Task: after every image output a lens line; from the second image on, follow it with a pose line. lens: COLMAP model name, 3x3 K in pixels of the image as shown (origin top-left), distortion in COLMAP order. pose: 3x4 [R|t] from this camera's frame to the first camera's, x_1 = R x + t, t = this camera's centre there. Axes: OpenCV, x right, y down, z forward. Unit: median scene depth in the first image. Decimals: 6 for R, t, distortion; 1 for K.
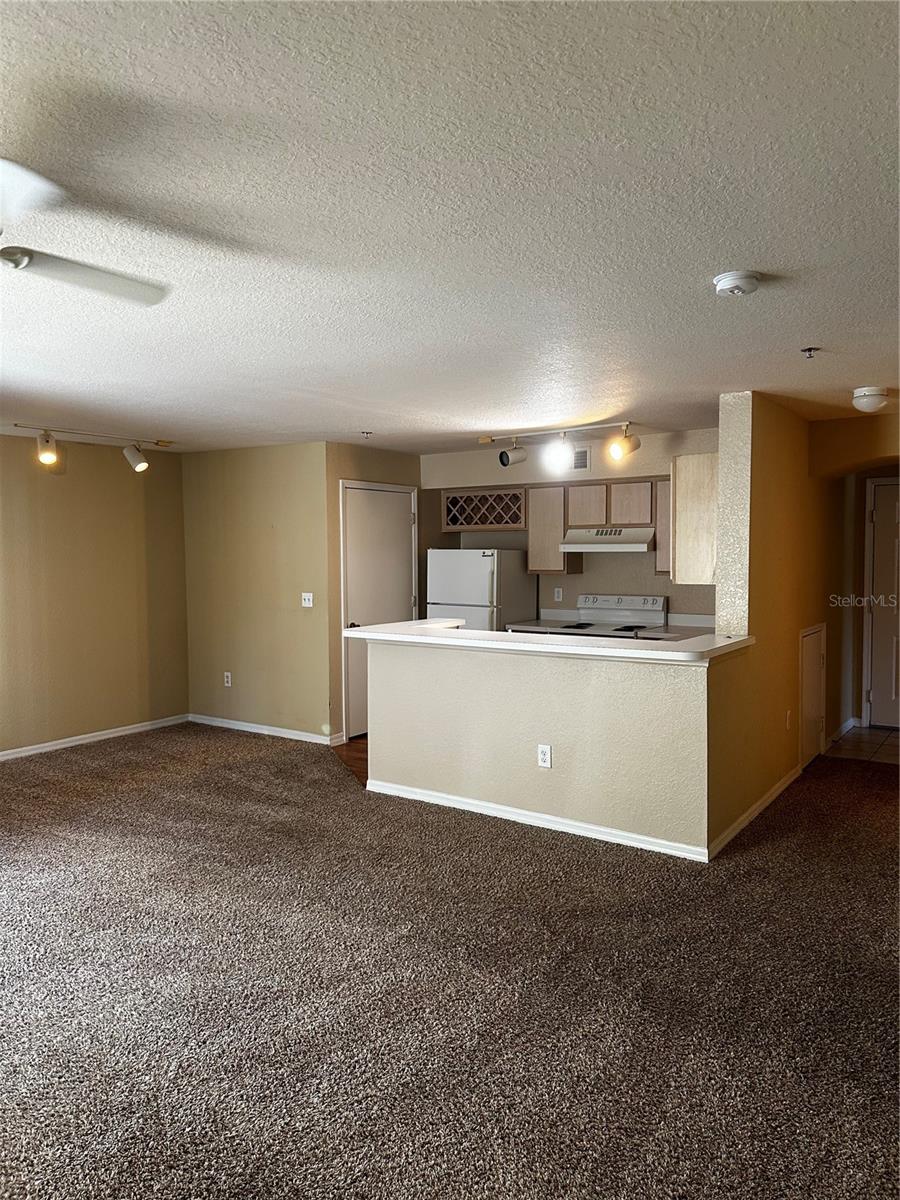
lens RADIAL K [[835.6, 0, 449.5], [0, 835.6, 589.6], [0, 0, 1]] dist [0.022946, -0.031696]
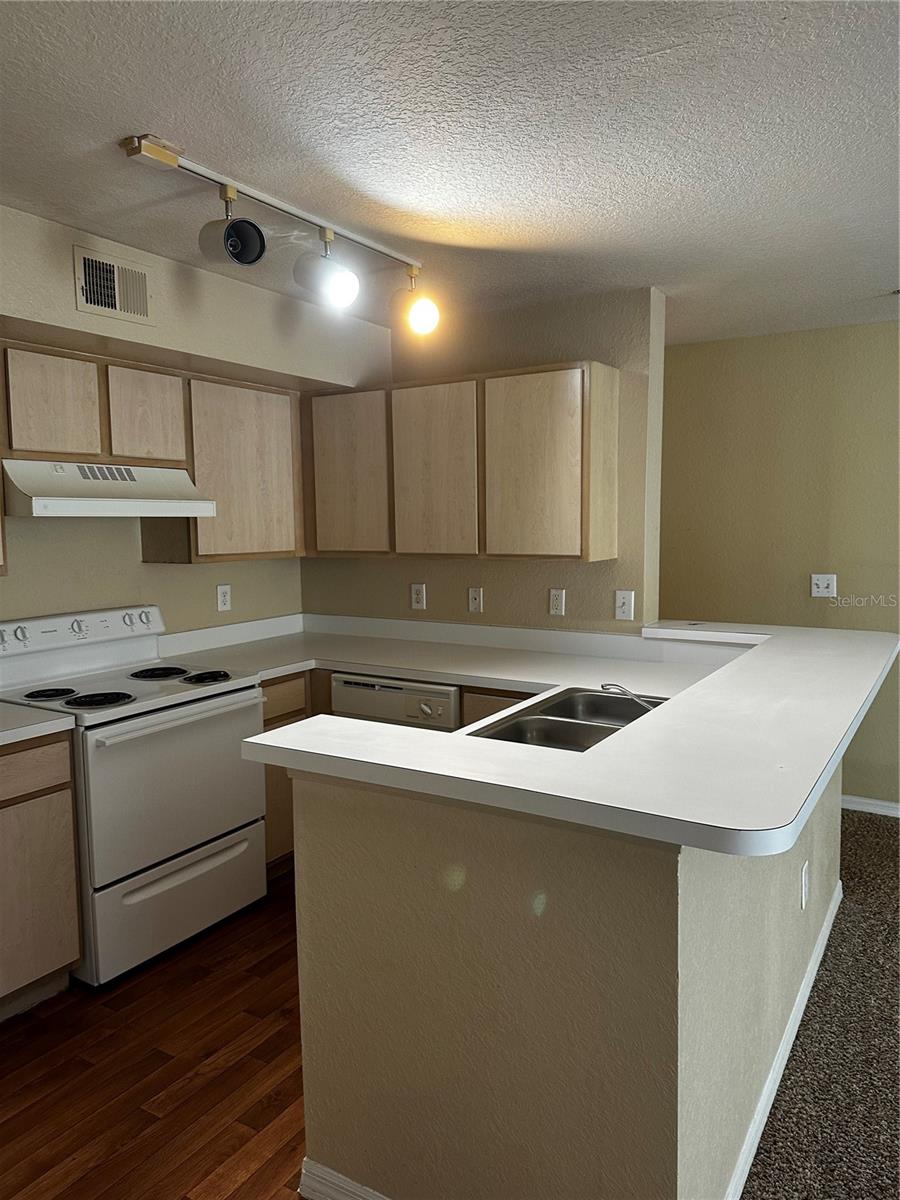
lens RADIAL K [[835.6, 0, 460.8], [0, 835.6, 592.9], [0, 0, 1]] dist [0.022946, -0.031696]
pose [[-0.066304, -0.077827, 0.994760, -0.270488], [0.061400, 0.994746, 0.081919, -0.030524], [-0.995908, 0.066510, -0.061177, 0.851053]]
